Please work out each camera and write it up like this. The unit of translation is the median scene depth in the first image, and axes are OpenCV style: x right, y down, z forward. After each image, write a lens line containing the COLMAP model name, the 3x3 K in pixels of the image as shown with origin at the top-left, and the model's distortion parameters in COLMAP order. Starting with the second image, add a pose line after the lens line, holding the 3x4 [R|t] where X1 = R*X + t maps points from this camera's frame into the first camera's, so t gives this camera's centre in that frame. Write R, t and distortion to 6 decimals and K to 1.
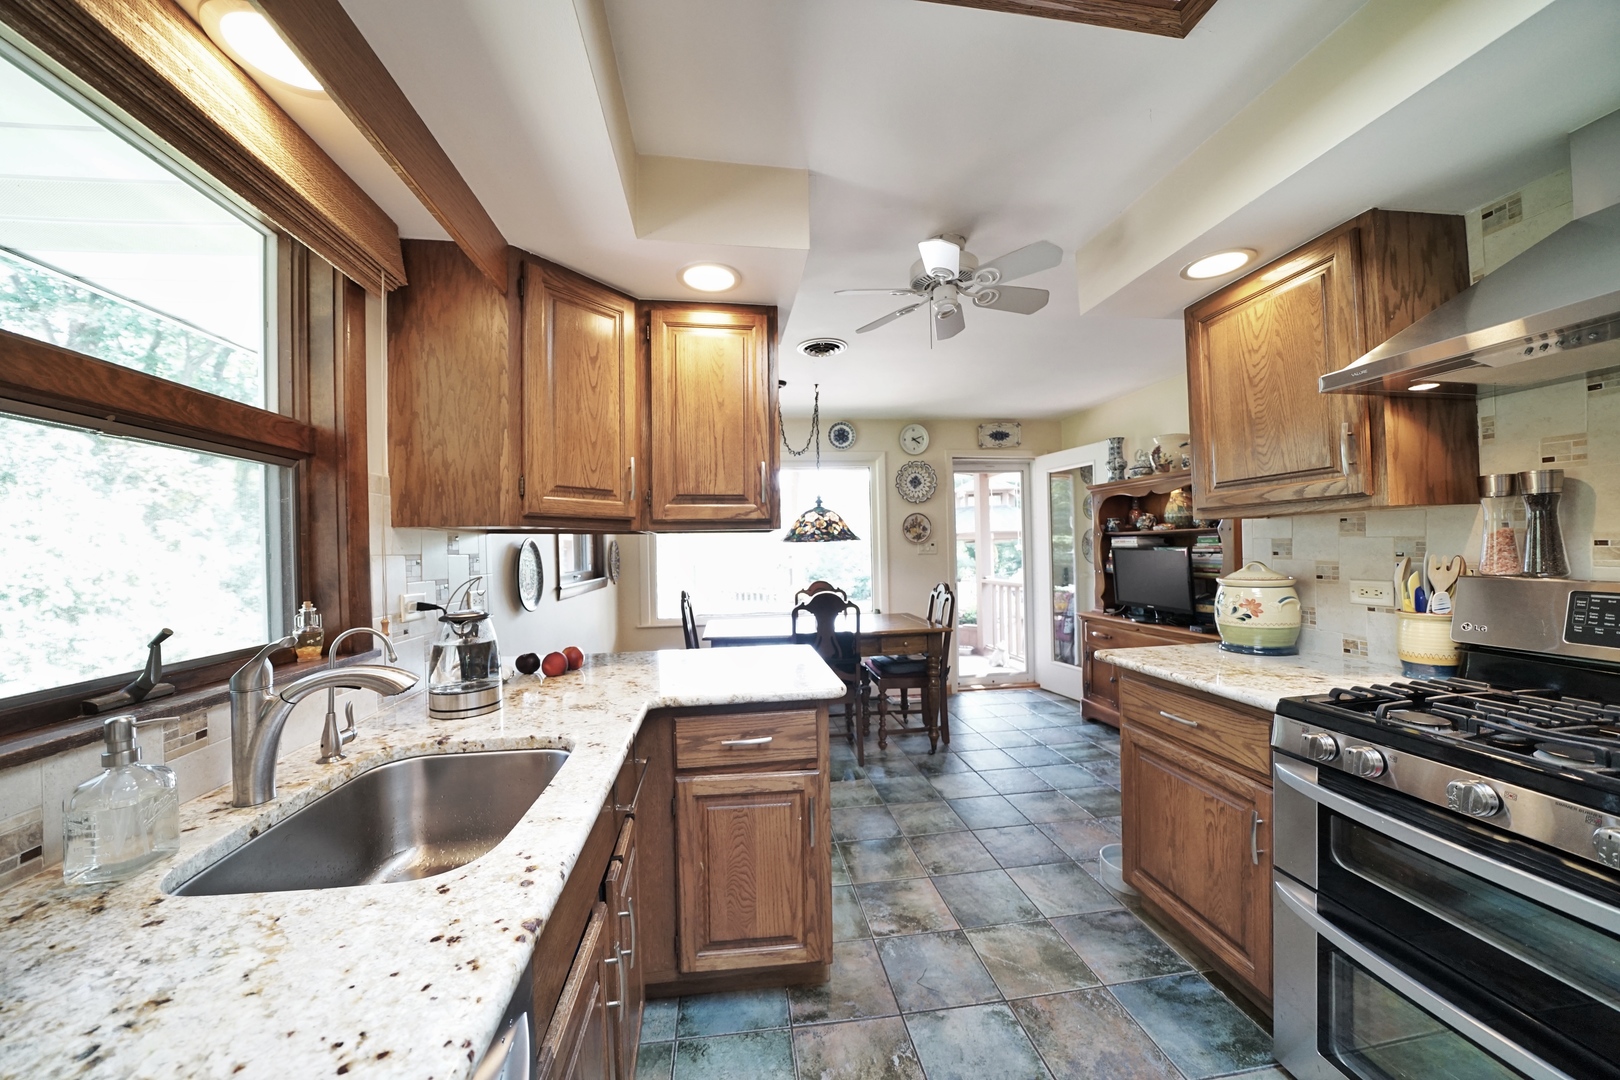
lens RADIAL K [[549.2, 0, 805.3], [0, 549.2, 543.3], [0, 0, 1]] dist [-0.014752, 0.000054]
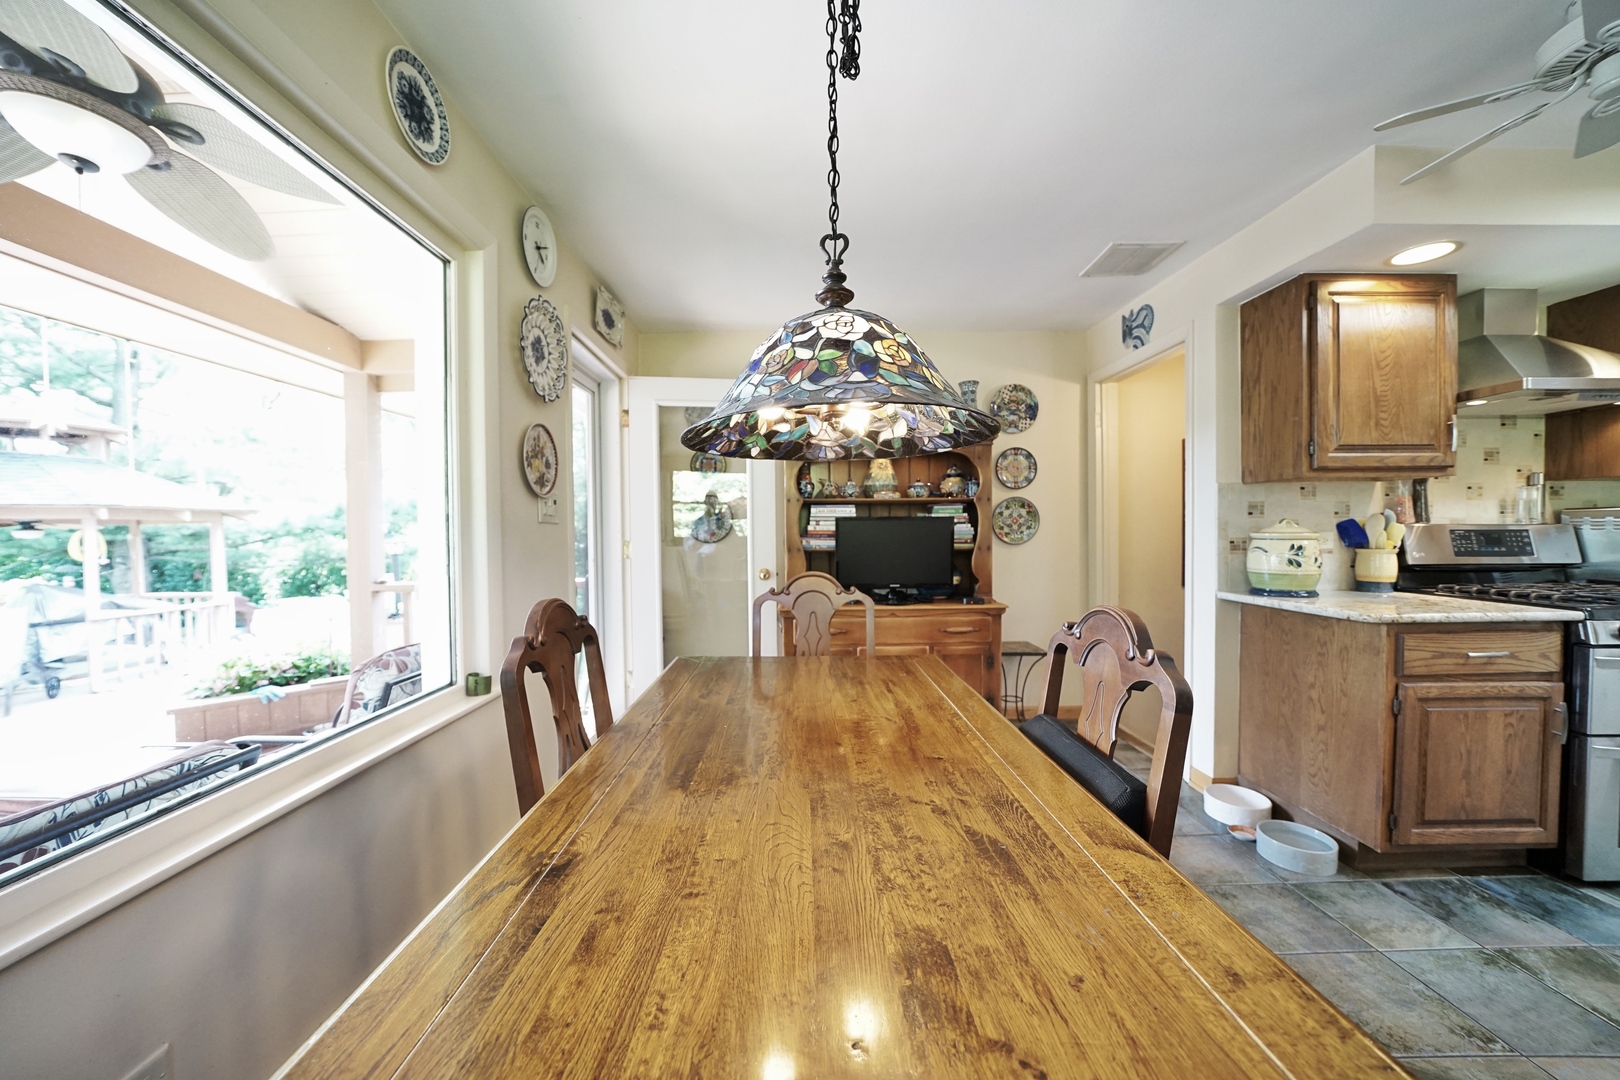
lens RADIAL K [[549.2, 0, 806.5], [0, 549.2, 541.5], [0, 0, 1]] dist [-0.014752, 0.000054]
pose [[0.141823, -0.002592, 0.989889, -0.544728], [-0.006611, 0.999972, 0.003566, 0.098302], [-0.989870, -0.007050, 0.141802, 2.121344]]
